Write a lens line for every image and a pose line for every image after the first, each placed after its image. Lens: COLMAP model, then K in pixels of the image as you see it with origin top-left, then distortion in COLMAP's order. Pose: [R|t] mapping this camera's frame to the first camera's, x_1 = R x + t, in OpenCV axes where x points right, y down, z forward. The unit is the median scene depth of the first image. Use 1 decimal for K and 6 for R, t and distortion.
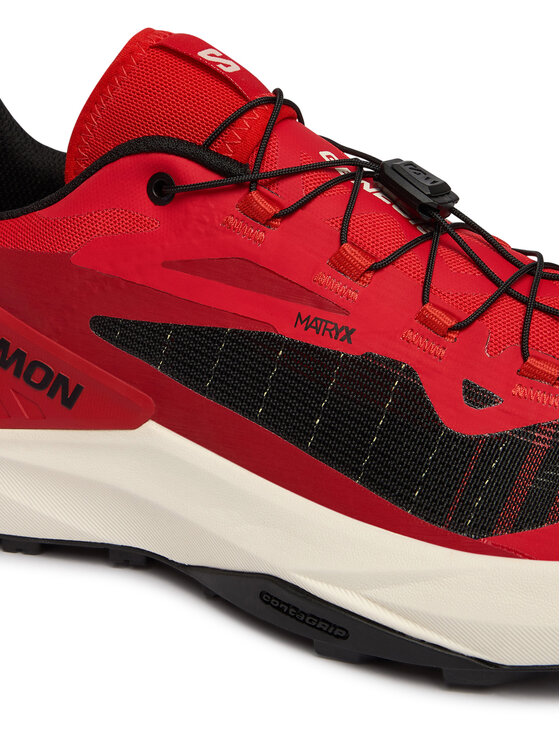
lens RADIAL K [[1420.7, 0, 280.0], [0, 1420.7, 373.0], [0, 0, 1]] dist [-0.084587, -0.127532]
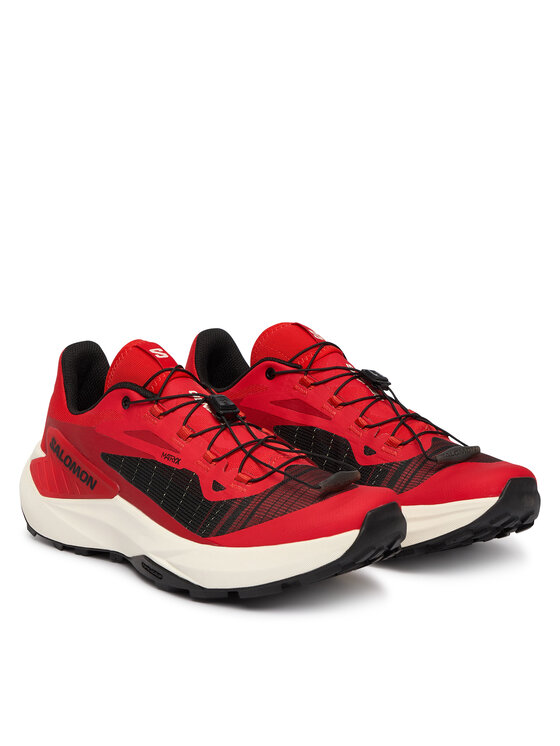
lens RADIAL K [[1477.6, 0, 280.0], [0, 1477.6, 373.0], [0, 0, 1]] dist [-0.061660, -0.071482]
pose [[0.944075, 0.032389, -0.328135, 1.057620], [-0.089313, 0.983080, -0.159926, 0.219451], [0.317404, 0.180289, 0.930995, -1.403663]]
